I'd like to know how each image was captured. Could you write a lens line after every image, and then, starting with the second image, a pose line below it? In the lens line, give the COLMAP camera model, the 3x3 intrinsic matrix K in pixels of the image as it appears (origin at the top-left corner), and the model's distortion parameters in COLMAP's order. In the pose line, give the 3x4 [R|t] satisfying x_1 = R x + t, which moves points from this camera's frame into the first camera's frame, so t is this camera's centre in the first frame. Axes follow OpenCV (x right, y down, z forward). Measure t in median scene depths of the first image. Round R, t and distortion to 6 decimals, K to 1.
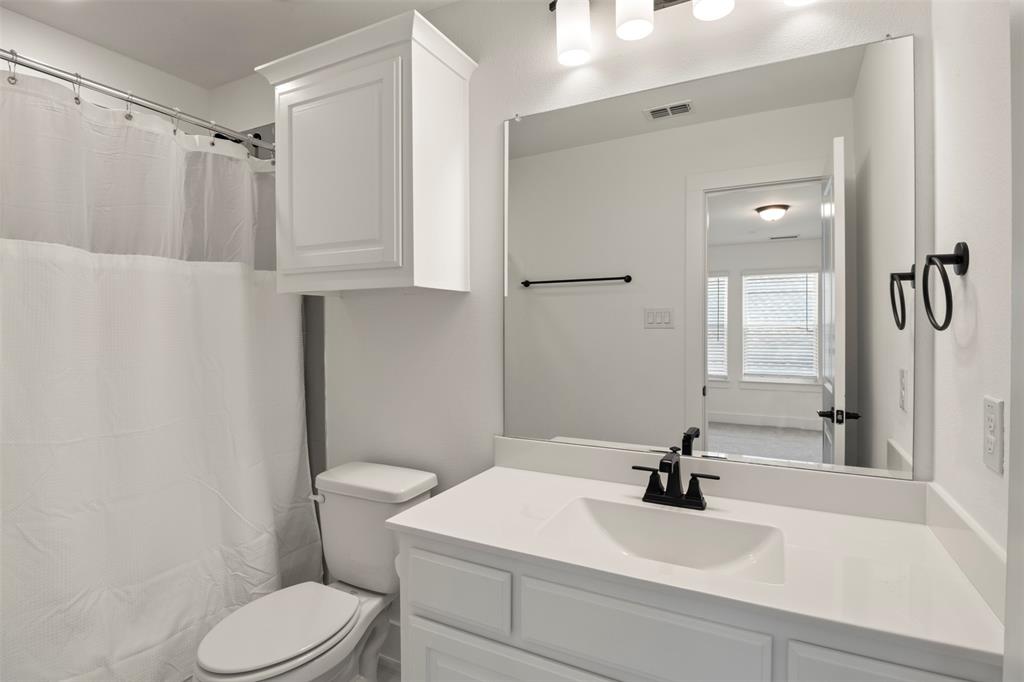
lens RADIAL K [[510.5, 0, 511.3], [0, 510.5, 338.3], [0, 0, 1]] dist [-0.011964, 0.001552]
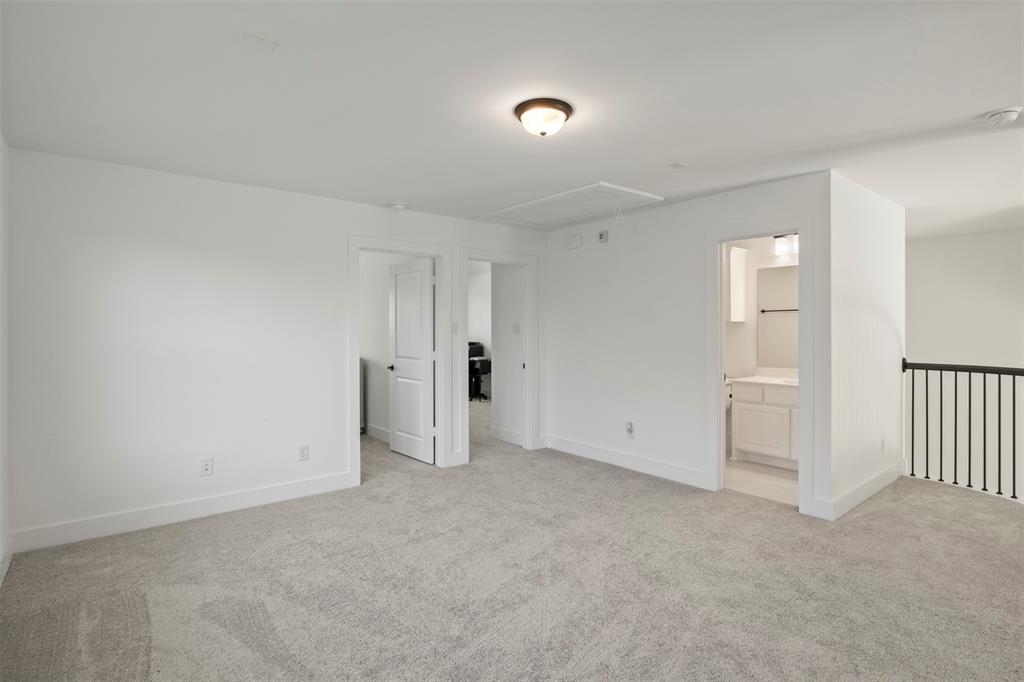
lens RADIAL K [[510.5, 0, 515.2], [0, 510.5, 335.5], [0, 0, 1]] dist [-0.011964, 0.001552]
pose [[0.916761, -0.007132, -0.399373, -0.145281], [0.005967, 0.999974, -0.004161, 0.003027], [0.399392, 0.001431, 0.916779, -2.828556]]
